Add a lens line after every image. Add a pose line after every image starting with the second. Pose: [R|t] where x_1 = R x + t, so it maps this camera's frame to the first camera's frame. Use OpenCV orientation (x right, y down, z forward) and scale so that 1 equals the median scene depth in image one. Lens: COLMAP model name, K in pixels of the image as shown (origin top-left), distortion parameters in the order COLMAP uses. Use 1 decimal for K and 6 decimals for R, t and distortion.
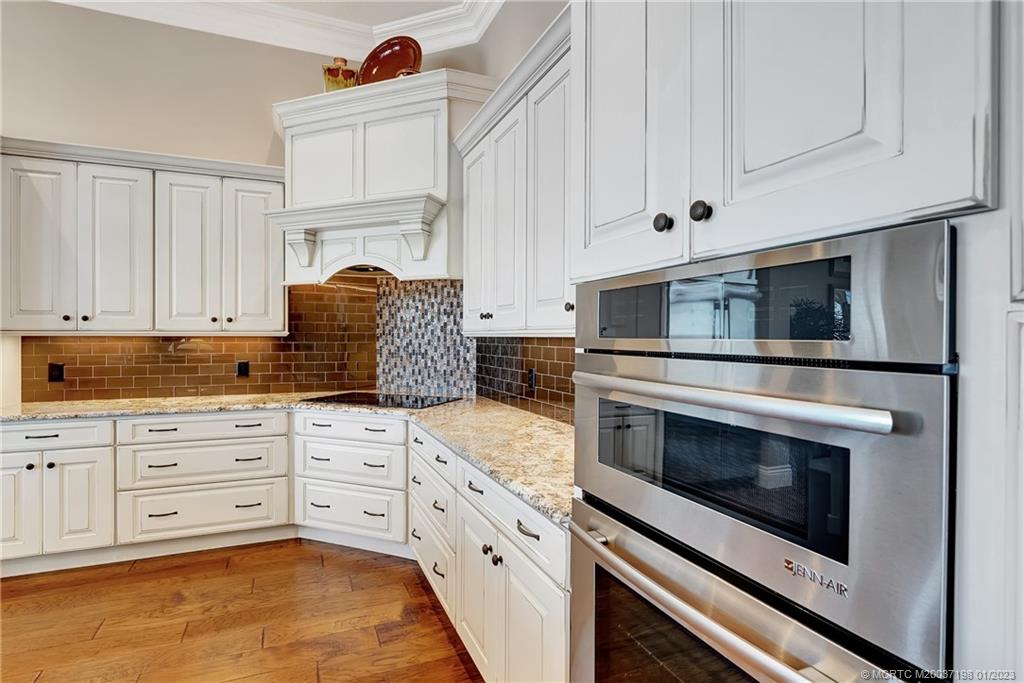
lens RADIAL K [[495.8, 0, 511.9], [0, 495.8, 336.7], [0, 0, 1]] dist [-0.004254, -0.000399]
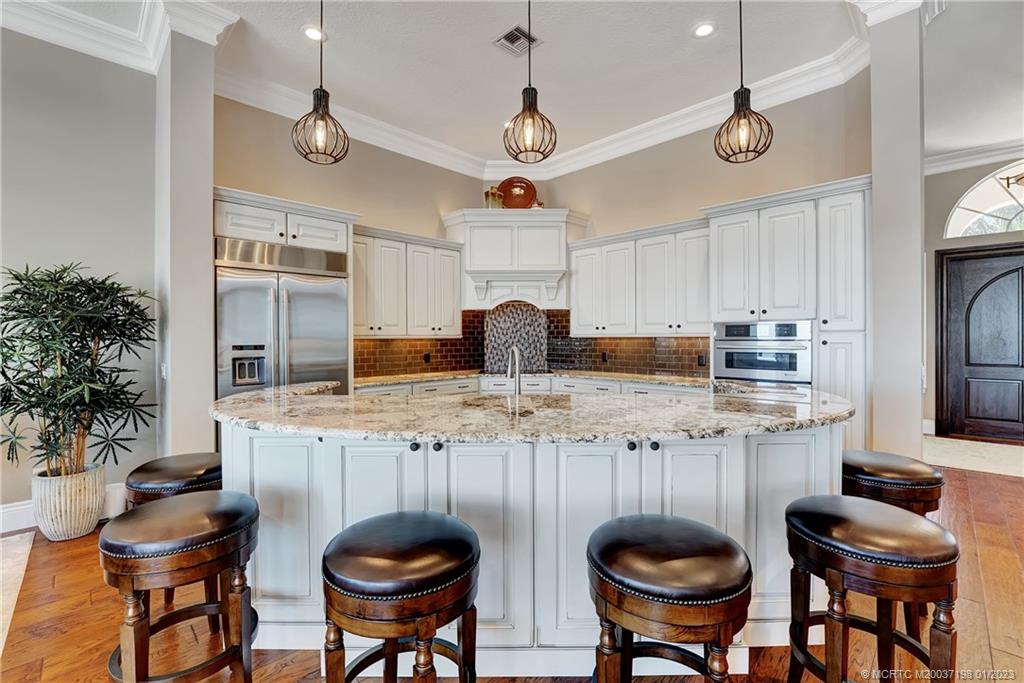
lens RADIAL K [[446.0, 0, 504.0], [0, 446.0, 342.3], [0, 0, 1]] dist [-0.000593, -0.000043]
pose [[0.922765, -0.011515, 0.385191, -0.857684], [0.007479, 0.999900, 0.011975, -0.003486], [-0.385291, -0.008169, 0.922759, -0.485433]]
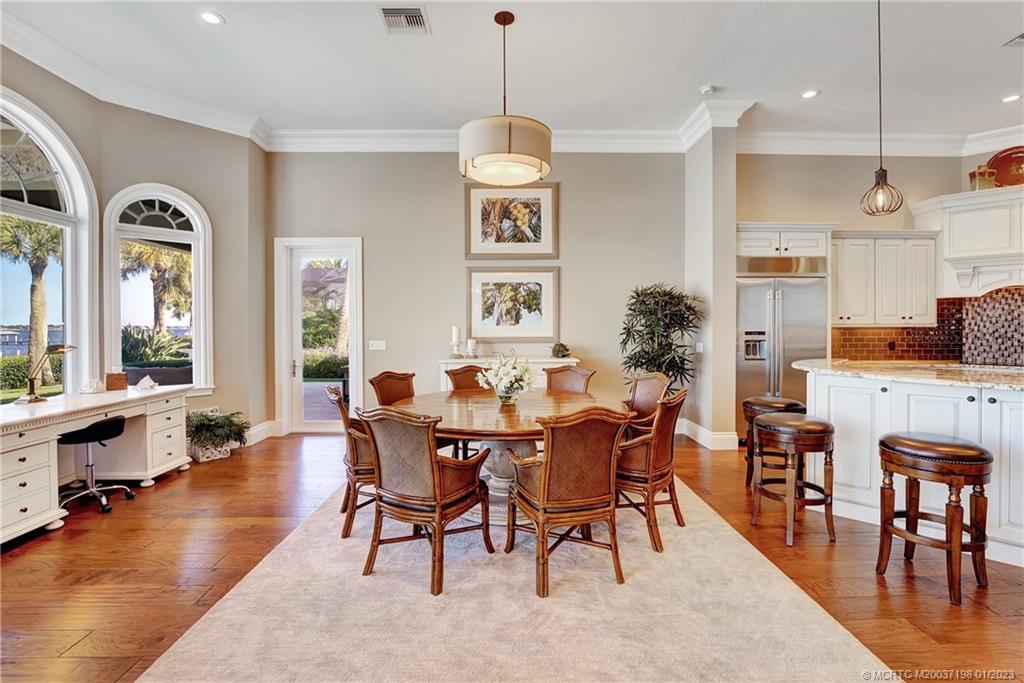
lens RADIAL K [[475.5, 0, 515.3], [0, 475.5, 331.0], [0, 0, 1]] dist [-0.006301, 0.000579]
pose [[0.943934, -0.003856, -0.330112, -1.202279], [0.005145, 0.999982, 0.003031, 0.001010], [0.330095, -0.004559, 0.943937, -0.973675]]
